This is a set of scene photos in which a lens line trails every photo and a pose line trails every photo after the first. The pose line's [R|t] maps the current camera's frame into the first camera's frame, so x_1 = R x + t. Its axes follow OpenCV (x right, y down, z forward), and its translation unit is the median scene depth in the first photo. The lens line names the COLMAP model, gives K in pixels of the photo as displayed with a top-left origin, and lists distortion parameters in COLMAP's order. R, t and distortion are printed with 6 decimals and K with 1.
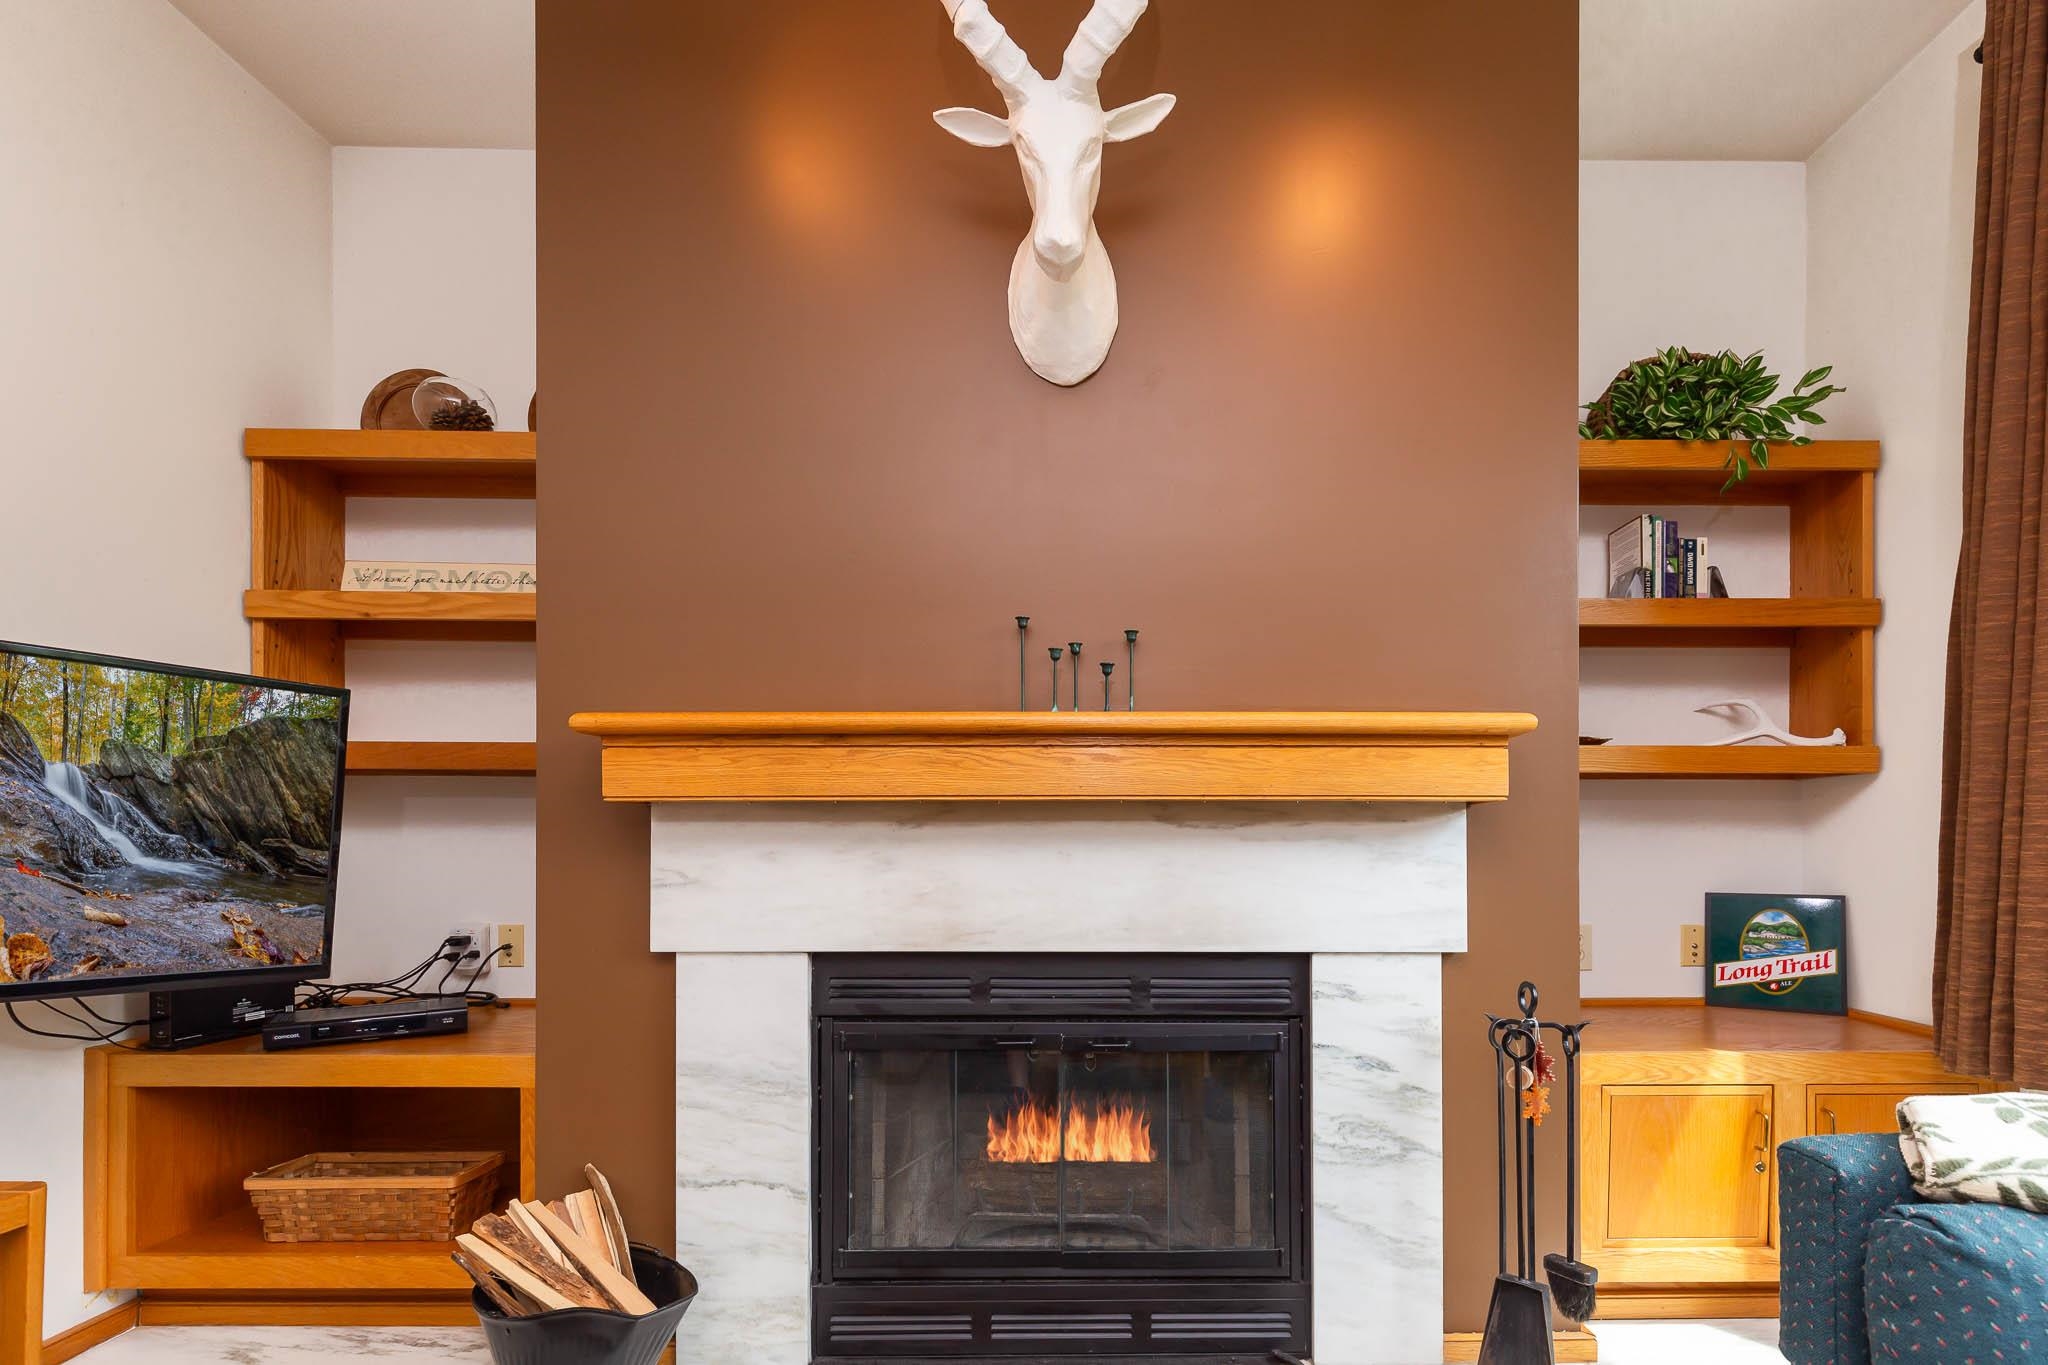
lens RADIAL K [[1025.3, 0, 1106.1], [0, 1025.3, 833.6], [0, 0, 1]] dist [0.004487, 0.000223]
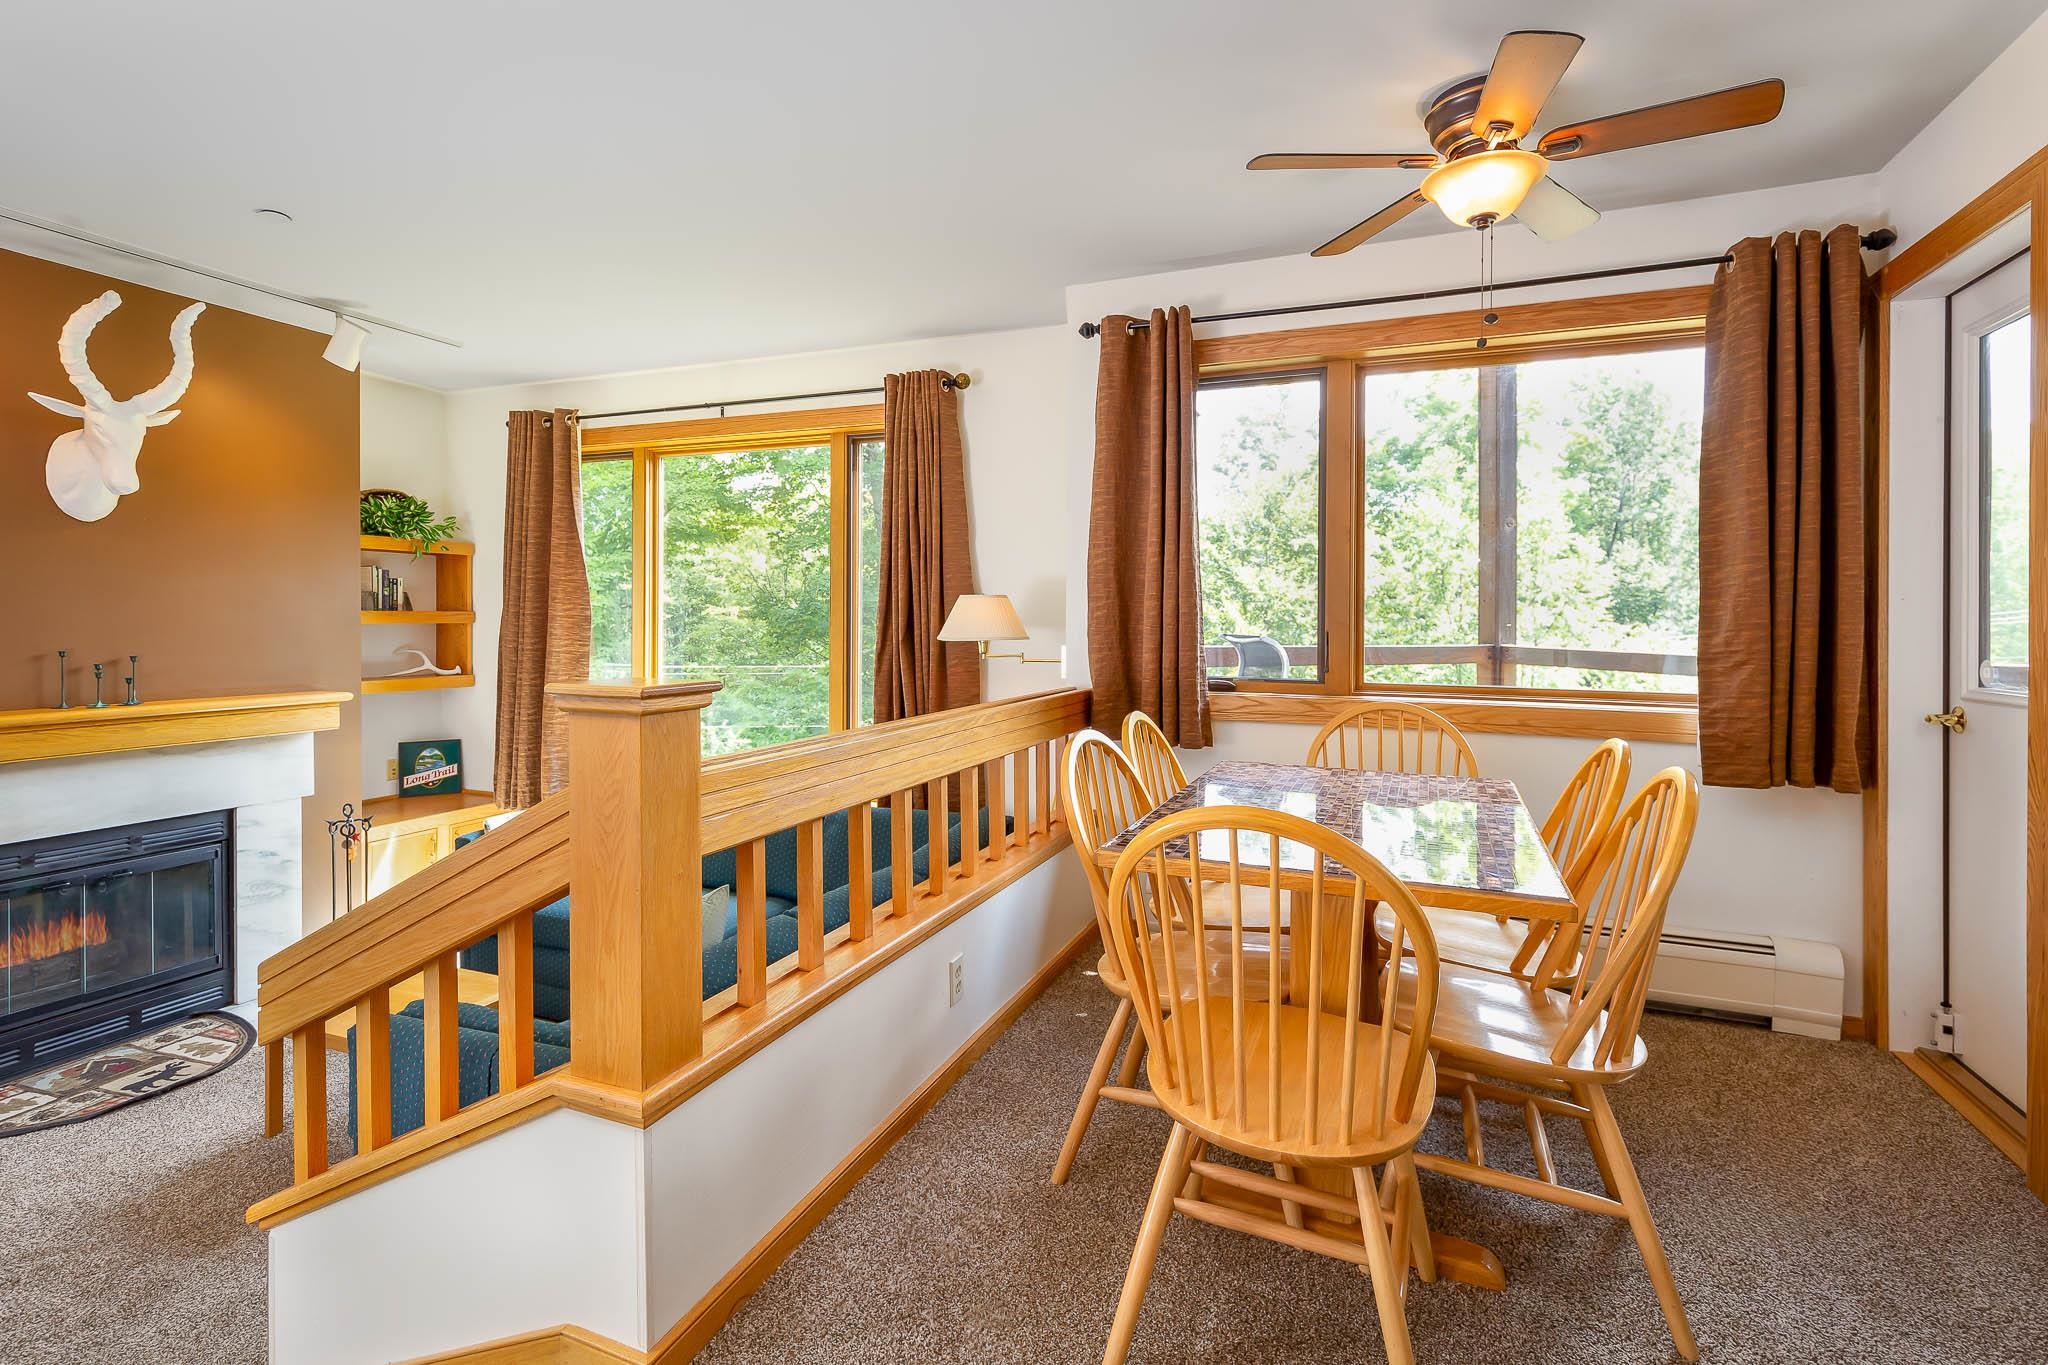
lens RADIAL K [[975.7, 0, 1009.2], [0, 975.7, 618.0], [0, 0, 1]] dist [-0.006335, 0.000409]
pose [[0.389178, -0.003062, 0.921157, -0.993437], [-0.002176, 0.999989, 0.004243, -0.275191], [-0.921160, -0.003656, 0.389167, -1.196770]]
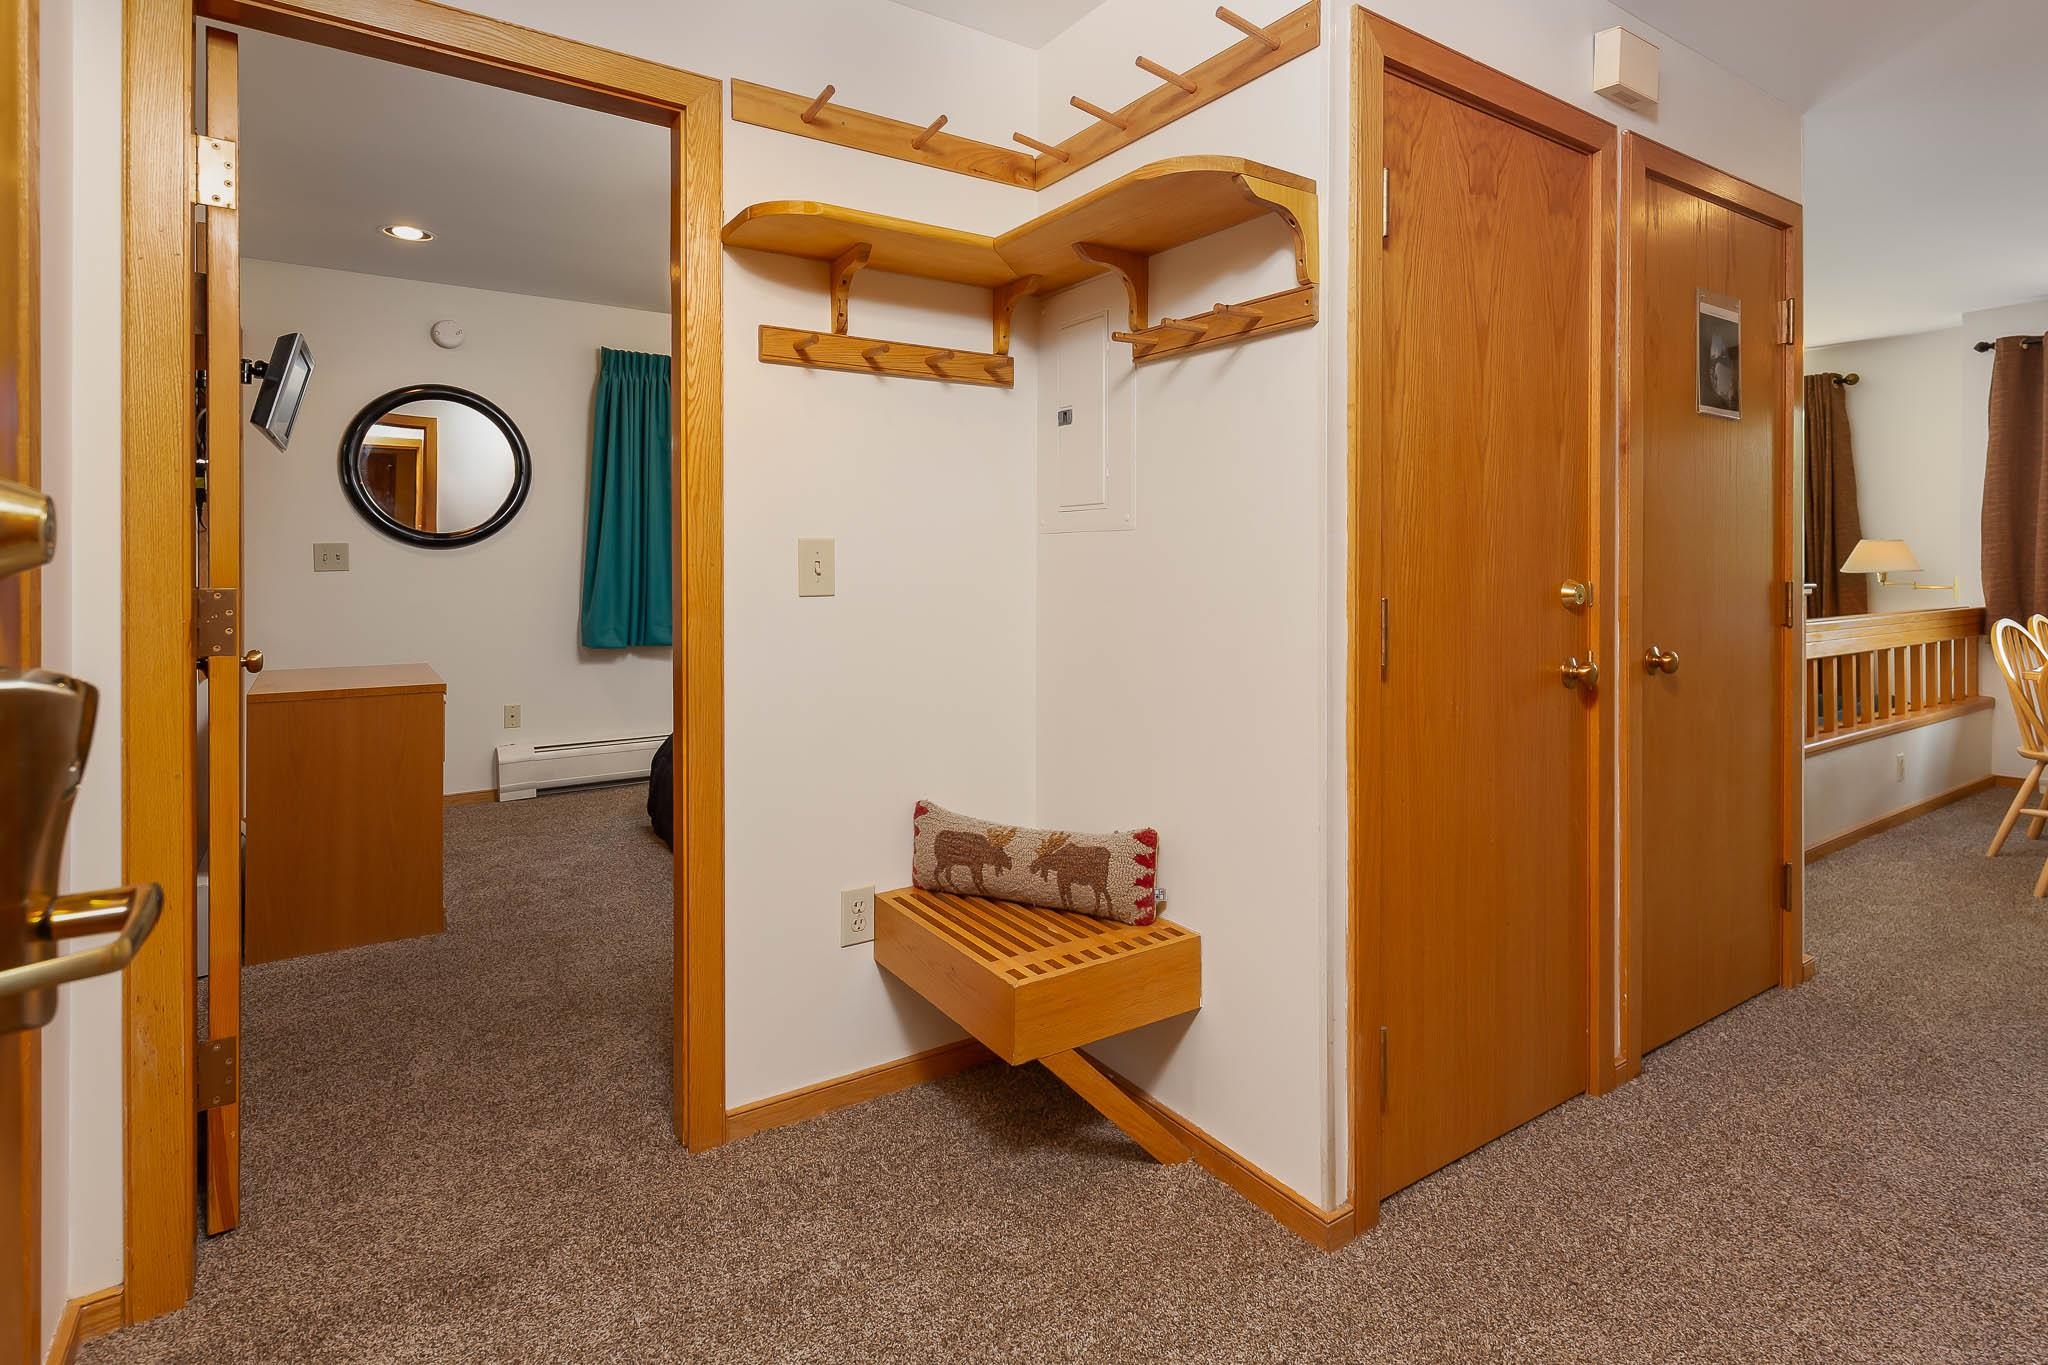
lens RADIAL K [[1025.3, 0, 1137.4], [0, 1025.3, 576.2], [0, 0, 1]] dist [0.004487, 0.000223]
pose [[0.814888, -0.017406, 0.579357, -2.349626], [0.010836, 0.999832, 0.014798, -0.275396], [-0.579517, -0.005781, 0.814940, -1.476001]]
